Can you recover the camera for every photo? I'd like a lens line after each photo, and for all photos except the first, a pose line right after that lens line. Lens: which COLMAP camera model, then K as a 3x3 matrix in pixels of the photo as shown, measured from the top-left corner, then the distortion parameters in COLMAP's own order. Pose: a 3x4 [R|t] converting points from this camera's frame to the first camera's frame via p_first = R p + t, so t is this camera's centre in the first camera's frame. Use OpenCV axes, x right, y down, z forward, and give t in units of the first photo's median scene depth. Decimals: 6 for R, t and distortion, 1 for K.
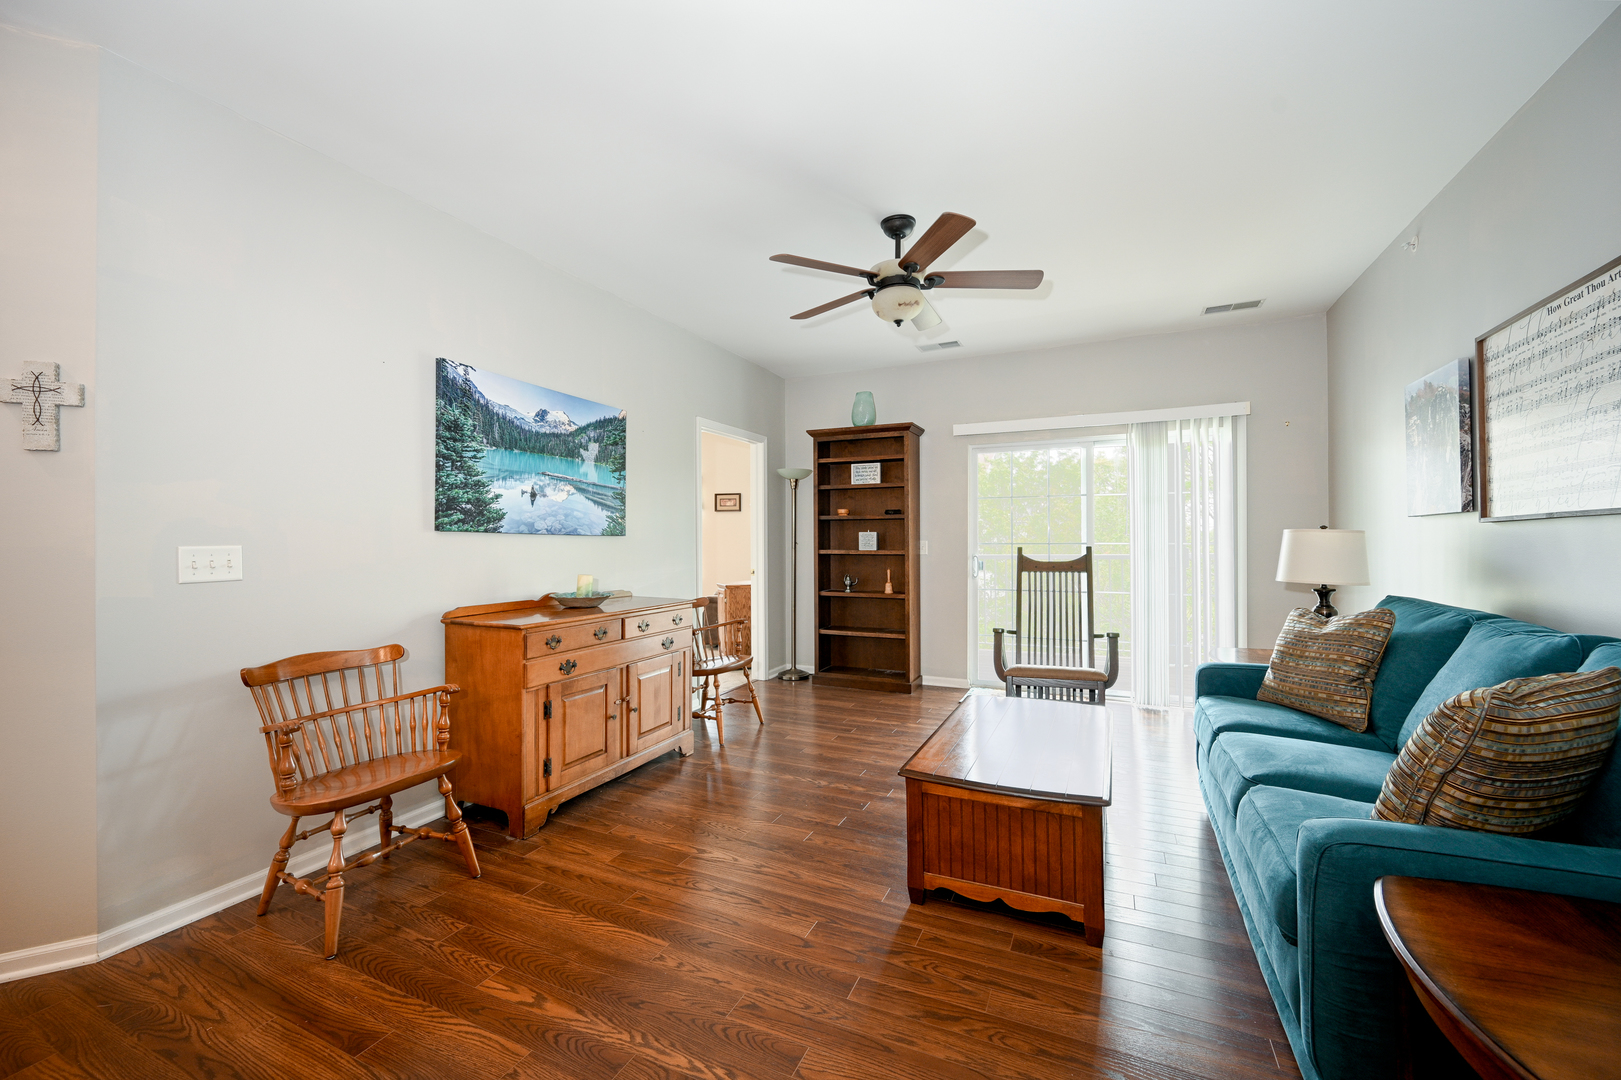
lens RADIAL K [[654.8, 0, 830.9], [0, 654.8, 539.5], [0, 0, 1]] dist [-0.001486, -0.000139]
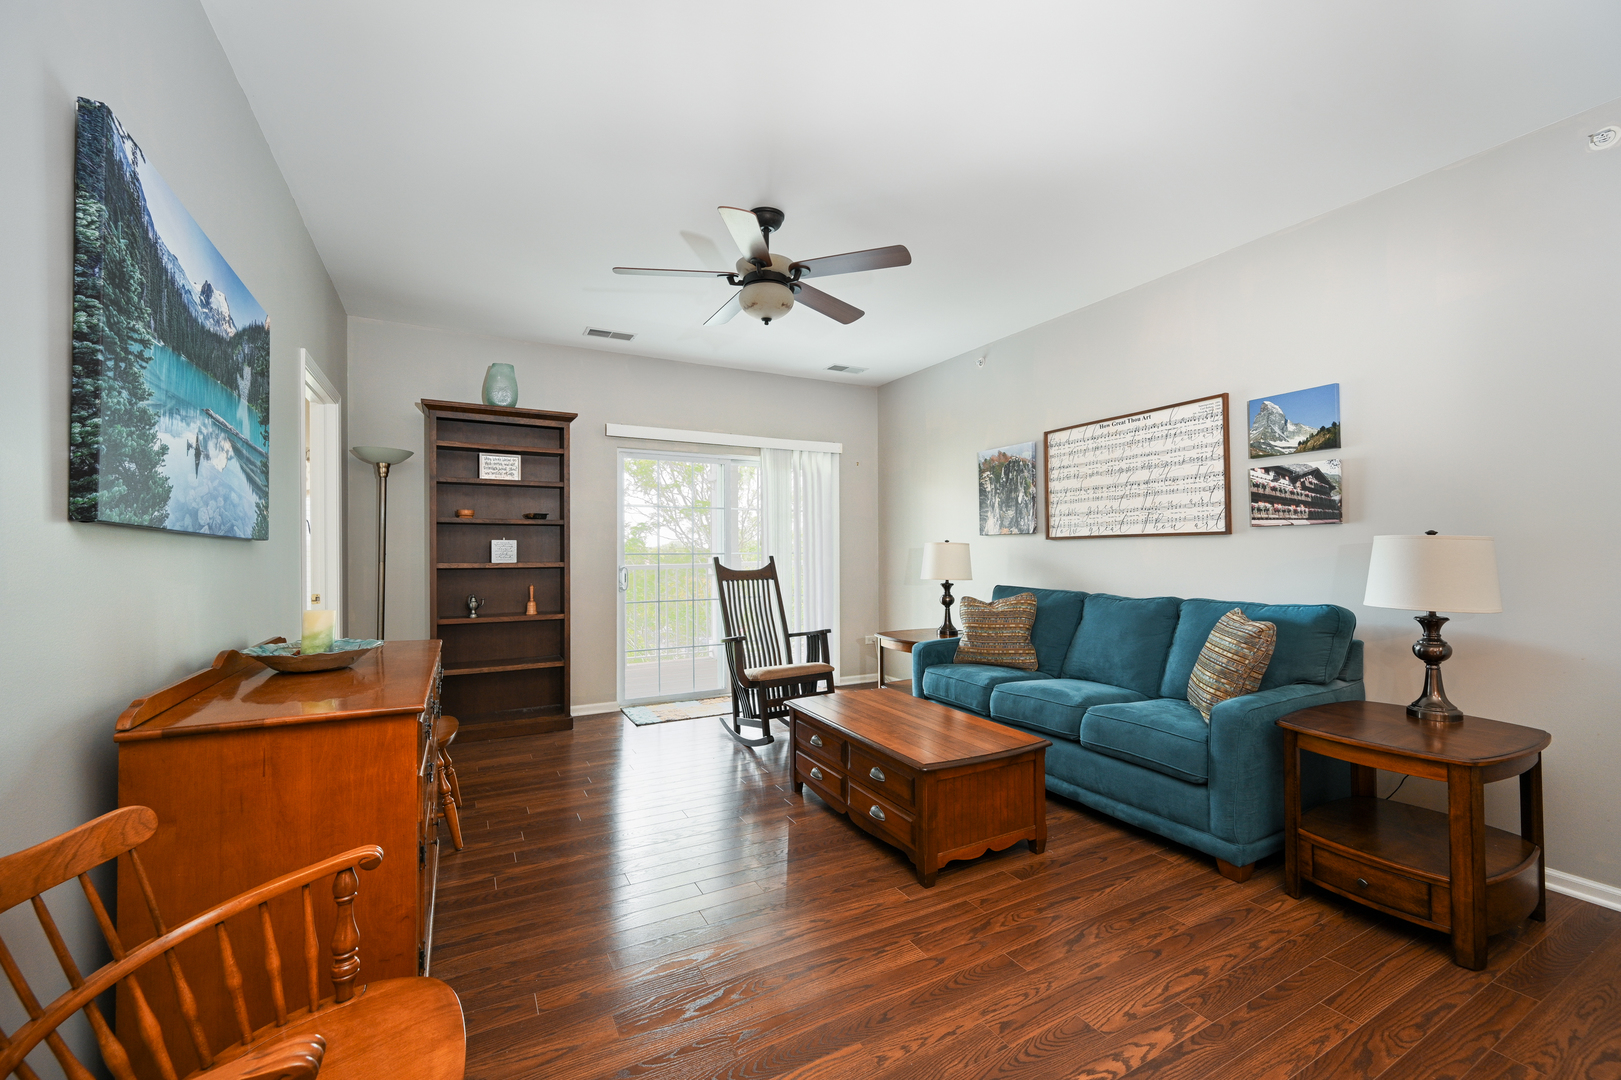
lens RADIAL K [[654.8, 0, 829.9], [0, 654.8, 550.8], [0, 0, 1]] dist [-0.001486, -0.000139]
pose [[0.599221, 0.002006, 0.800581, -0.484794], [-0.001134, 0.999998, -0.001657, 0.004055], [-0.800583, 0.000085, 0.599222, 0.286175]]
